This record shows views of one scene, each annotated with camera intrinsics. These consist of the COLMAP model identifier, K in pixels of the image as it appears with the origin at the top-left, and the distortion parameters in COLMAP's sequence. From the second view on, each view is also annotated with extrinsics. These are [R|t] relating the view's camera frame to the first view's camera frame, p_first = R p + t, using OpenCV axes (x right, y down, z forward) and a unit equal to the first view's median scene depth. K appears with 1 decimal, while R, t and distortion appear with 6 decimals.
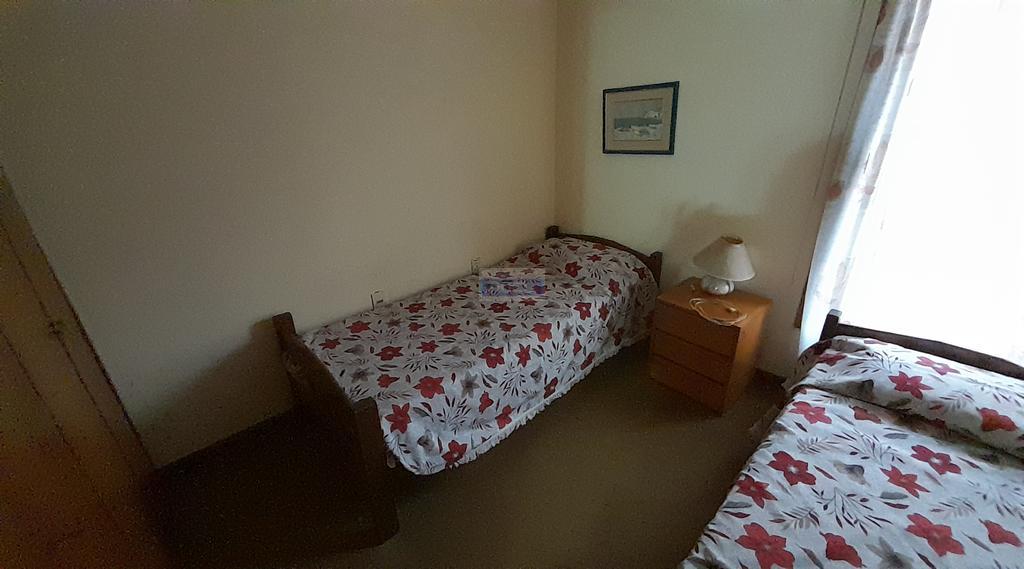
lens RADIAL K [[407.4, 0, 519.6], [0, 407.4, 275.7], [0, 0, 1]] dist [0.022821, -0.018322]
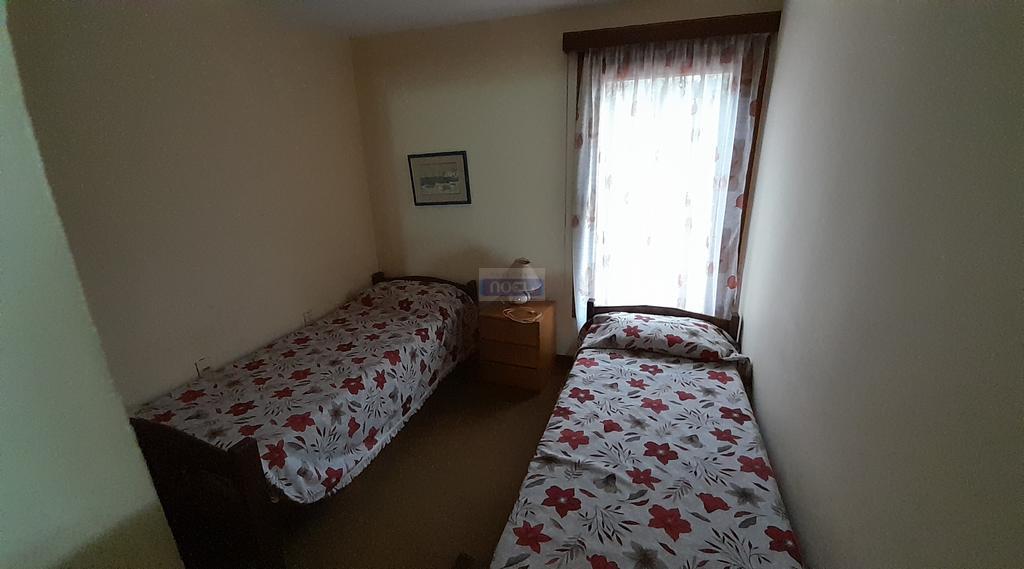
lens RADIAL K [[407.4, 0, 519.6], [0, 407.4, 275.7], [0, 0, 1]] dist [0.022821, -0.018322]
pose [[0.886334, -0.128861, 0.444755, -0.127878], [0.181647, 0.980267, -0.077980, 0.077541], [-0.425930, 0.149905, 0.892251, -0.256882]]
